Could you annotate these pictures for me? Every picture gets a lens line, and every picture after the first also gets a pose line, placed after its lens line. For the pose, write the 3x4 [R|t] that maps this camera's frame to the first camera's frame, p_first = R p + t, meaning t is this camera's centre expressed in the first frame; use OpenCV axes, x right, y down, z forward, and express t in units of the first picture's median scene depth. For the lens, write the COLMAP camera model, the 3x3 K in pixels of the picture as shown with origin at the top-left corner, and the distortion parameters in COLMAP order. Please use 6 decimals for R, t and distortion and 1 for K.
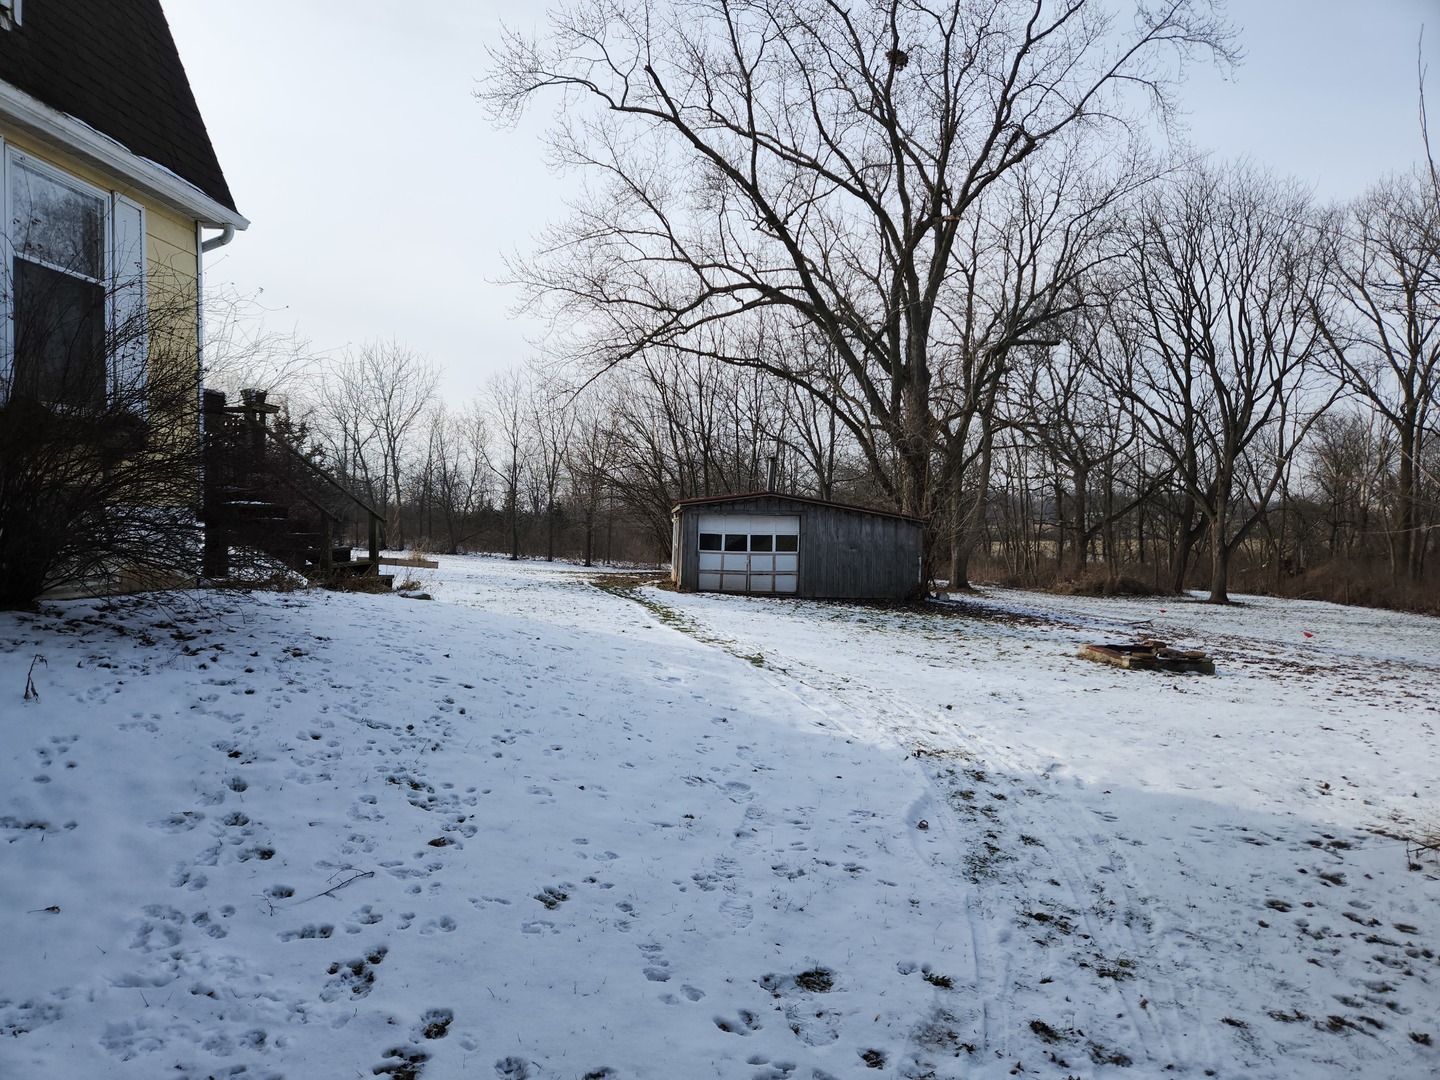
lens RADIAL K [[960.5, 0, 708.0], [0, 960.5, 546.4], [0, 0, 1]] dist [0.053407, 0.000600]
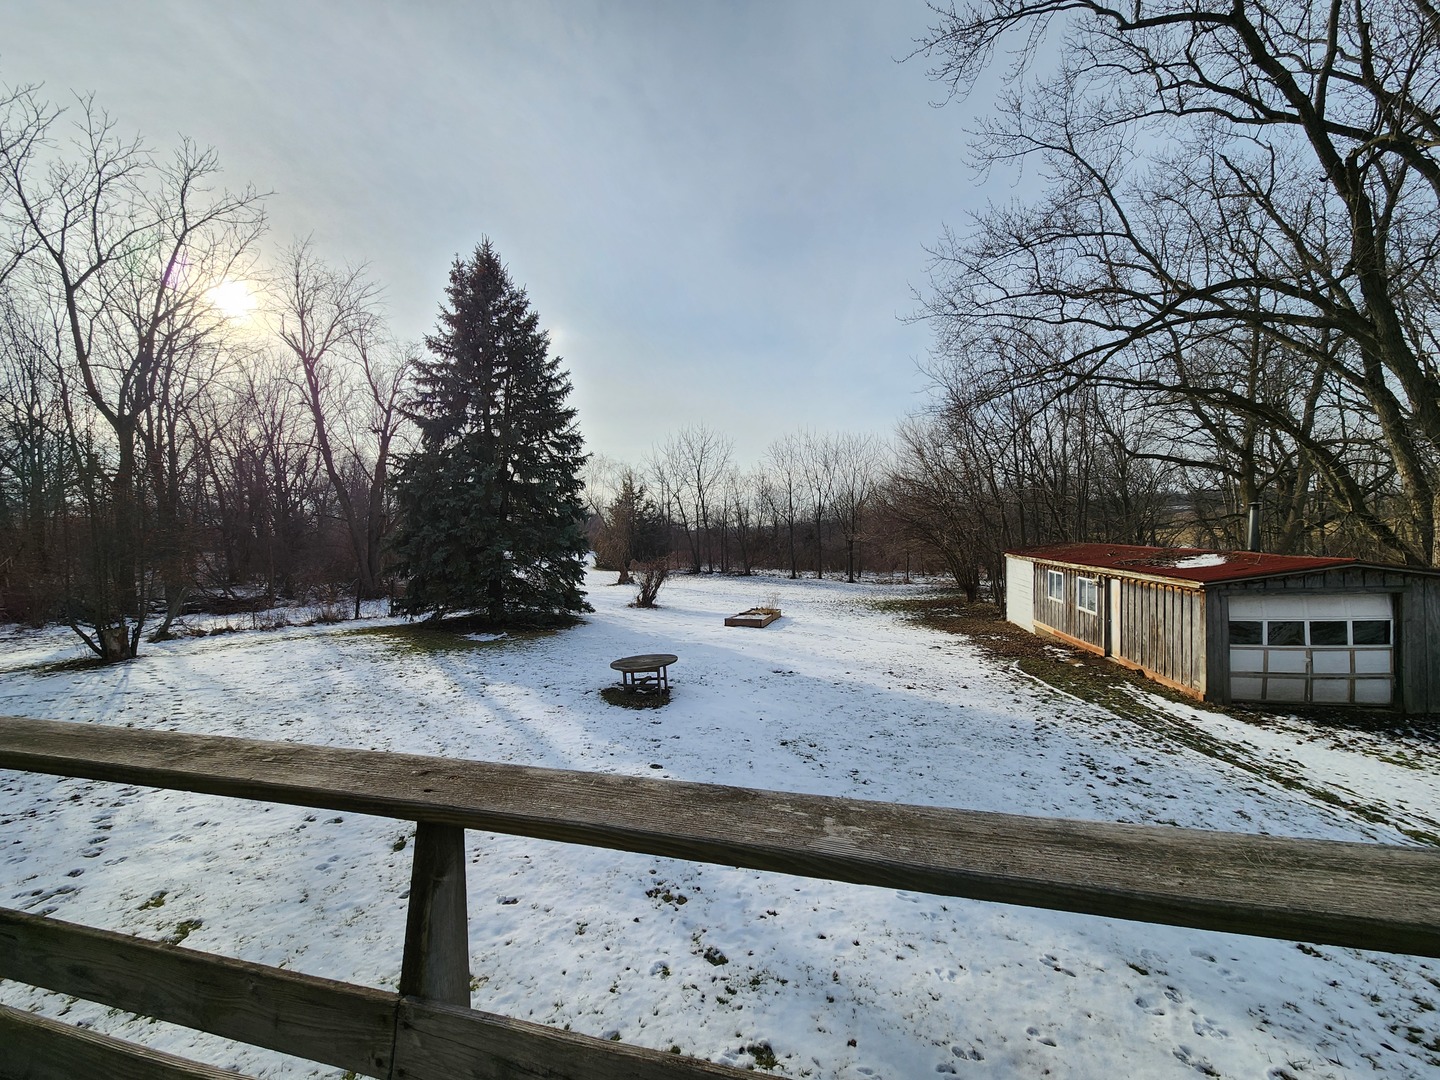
lens RADIAL K [[586.0, 0, 715.3], [0, 586.0, 542.8], [0, 0, 1]] dist [-0.000538, 0.000399]
pose [[0.968358, -0.045613, -0.245361, -0.267065], [0.045048, 0.998953, -0.007916, -0.085428], [0.245465, -0.003388, 0.969400, 0.477566]]
